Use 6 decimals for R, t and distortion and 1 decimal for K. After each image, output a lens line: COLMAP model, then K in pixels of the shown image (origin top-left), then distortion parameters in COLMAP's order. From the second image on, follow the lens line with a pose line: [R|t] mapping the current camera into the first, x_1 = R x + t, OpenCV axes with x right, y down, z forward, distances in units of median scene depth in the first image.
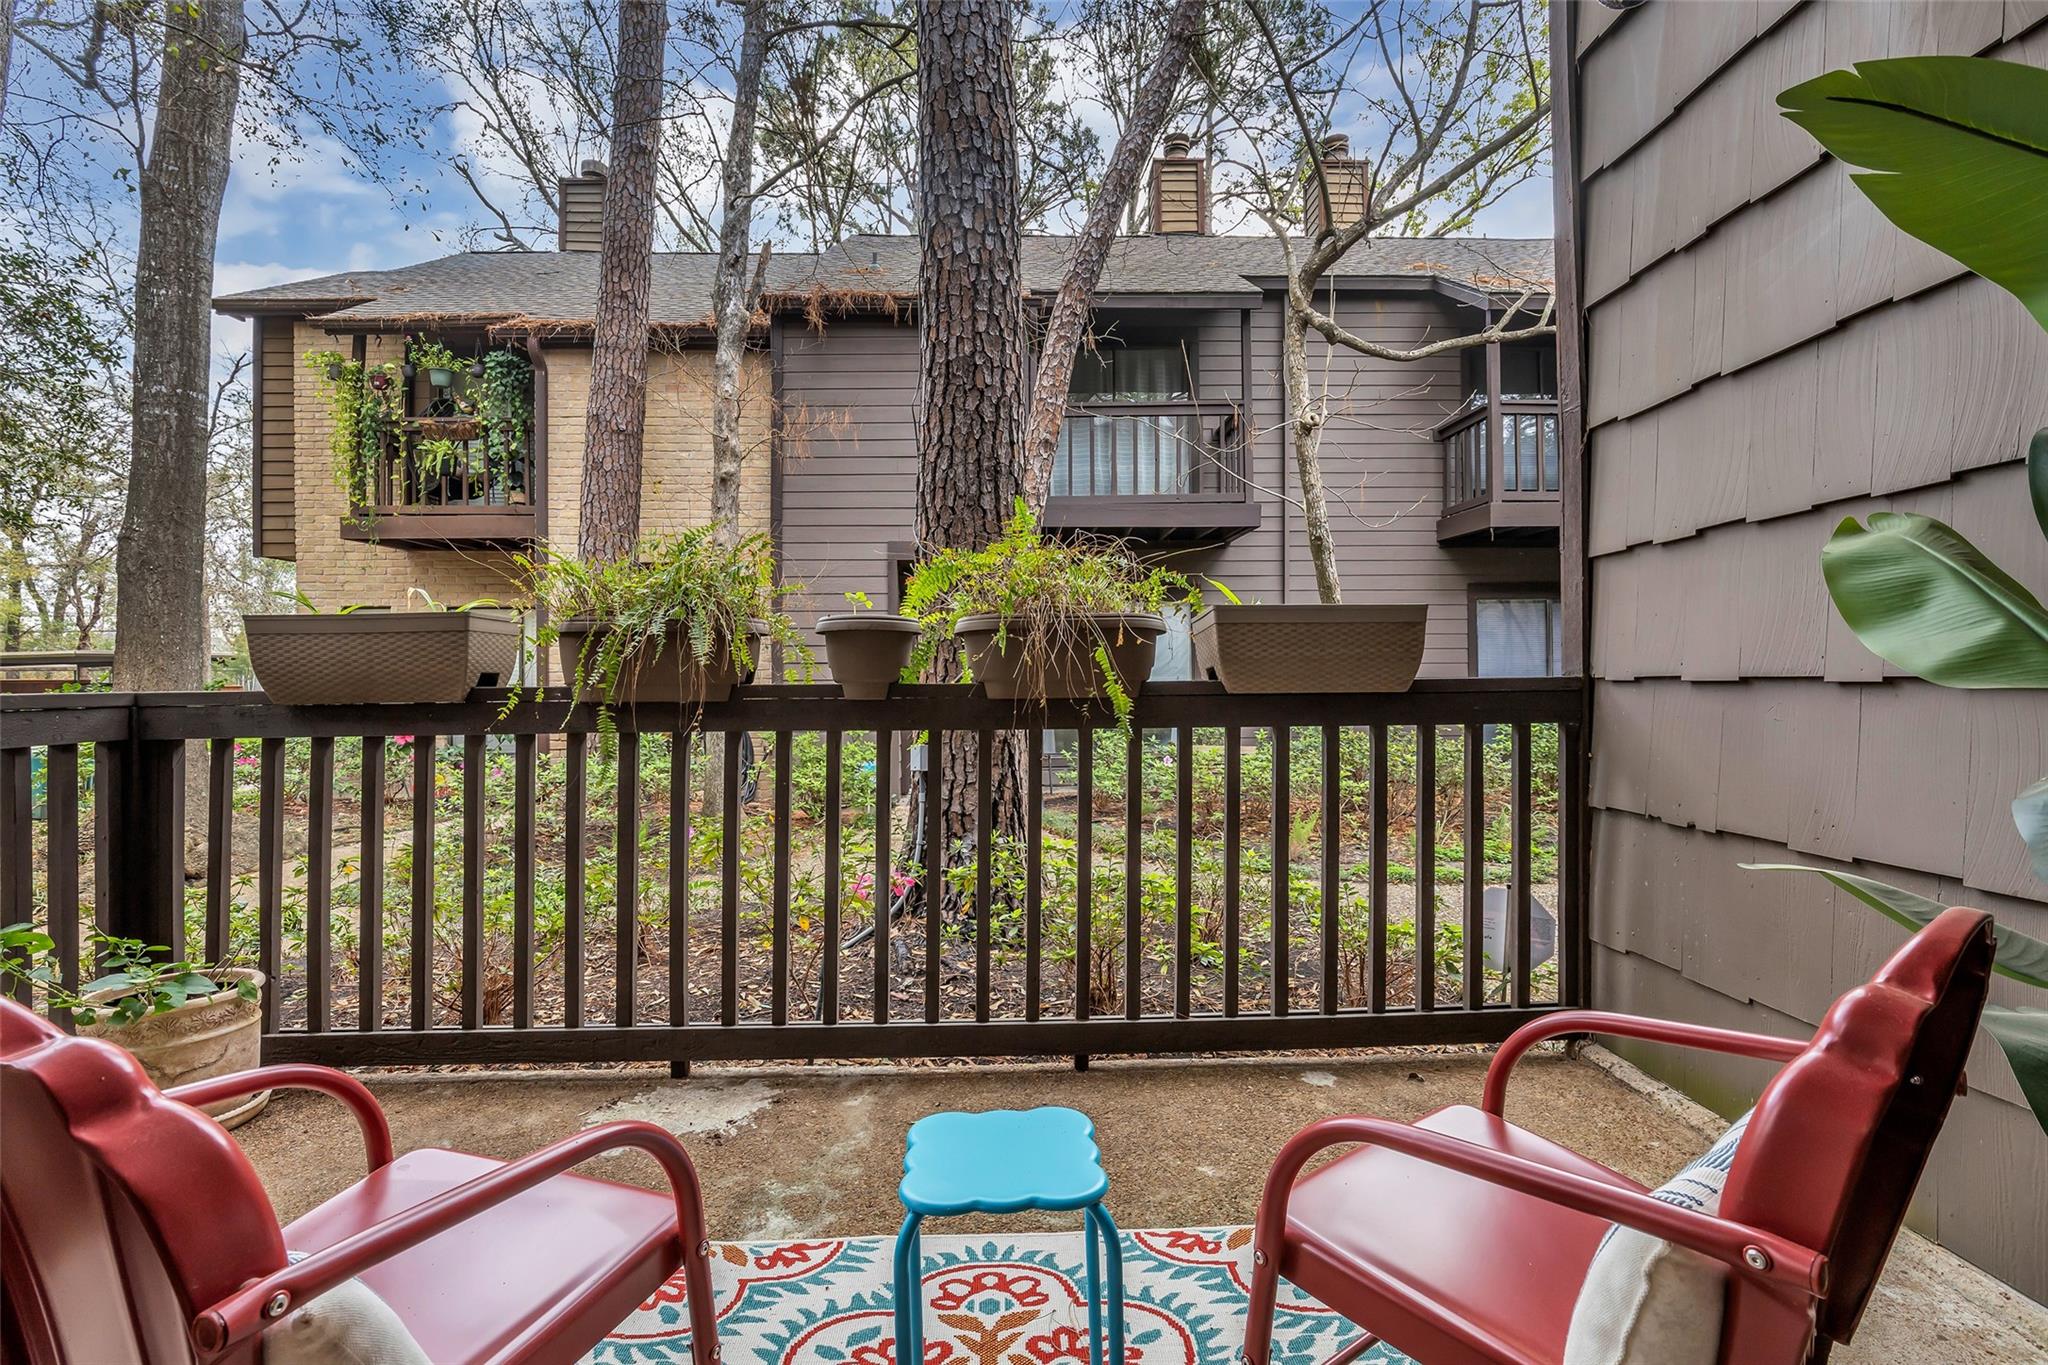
lens RADIAL K [[955.0, 0, 1025.8], [0, 955.0, 670.8], [0, 0, 1]] dist [-0.000209, 0.000067]
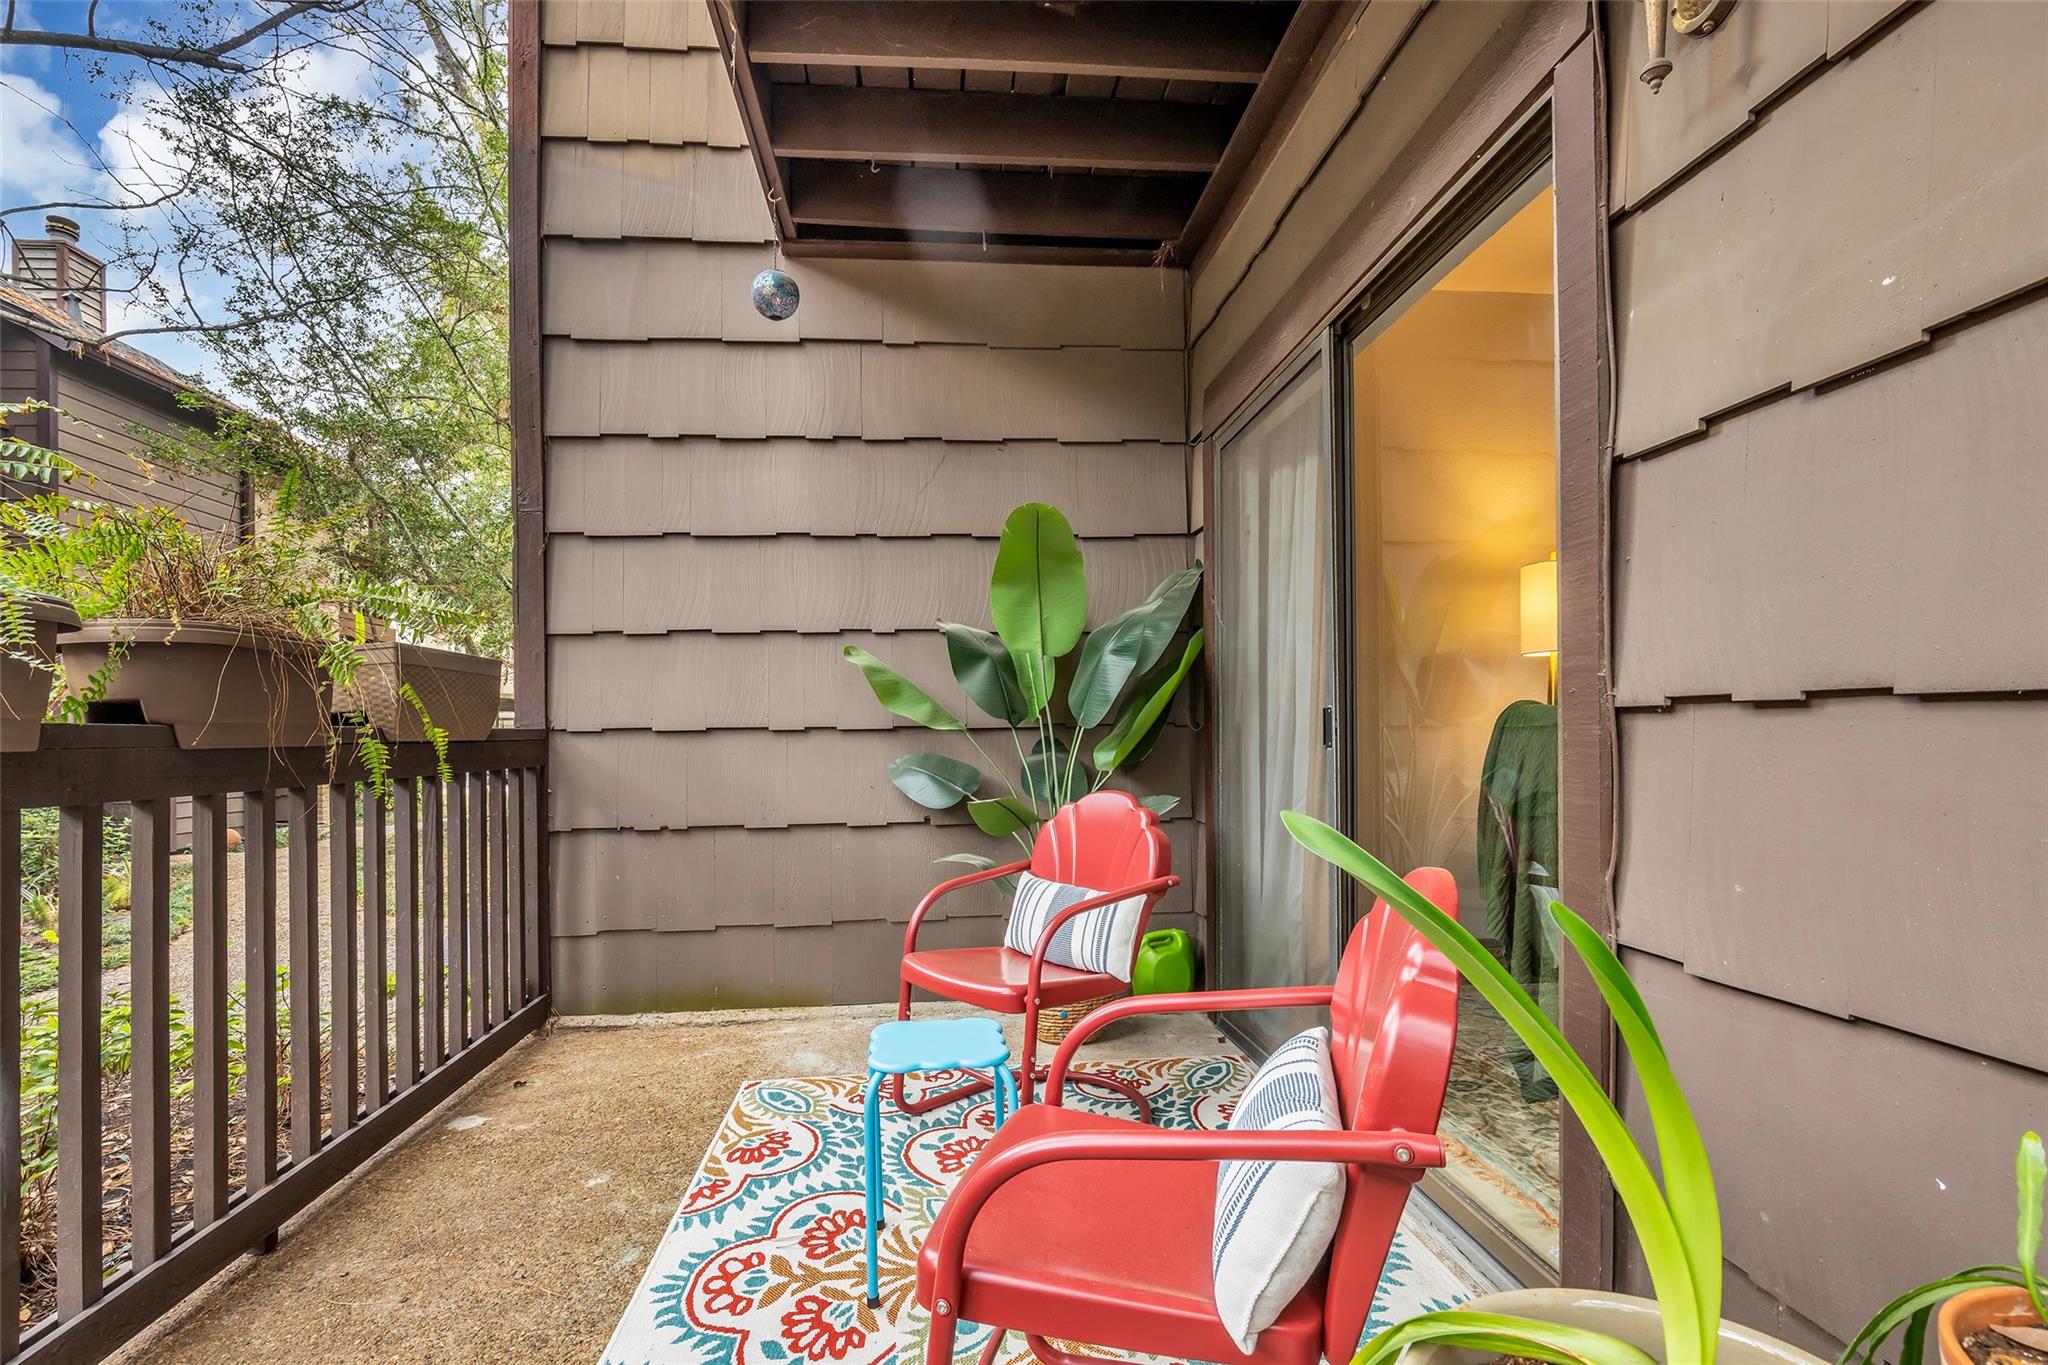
lens RADIAL K [[955.0, 0, 1009.5], [0, 955.0, 743.5], [0, 0, 1]] dist [-0.000209, 0.000067]
pose [[-0.056941, -0.003155, 0.998373, -0.767913], [-0.001488, 0.999994, 0.003075, 0.022720], [-0.998376, -0.001310, -0.056945, 0.507426]]
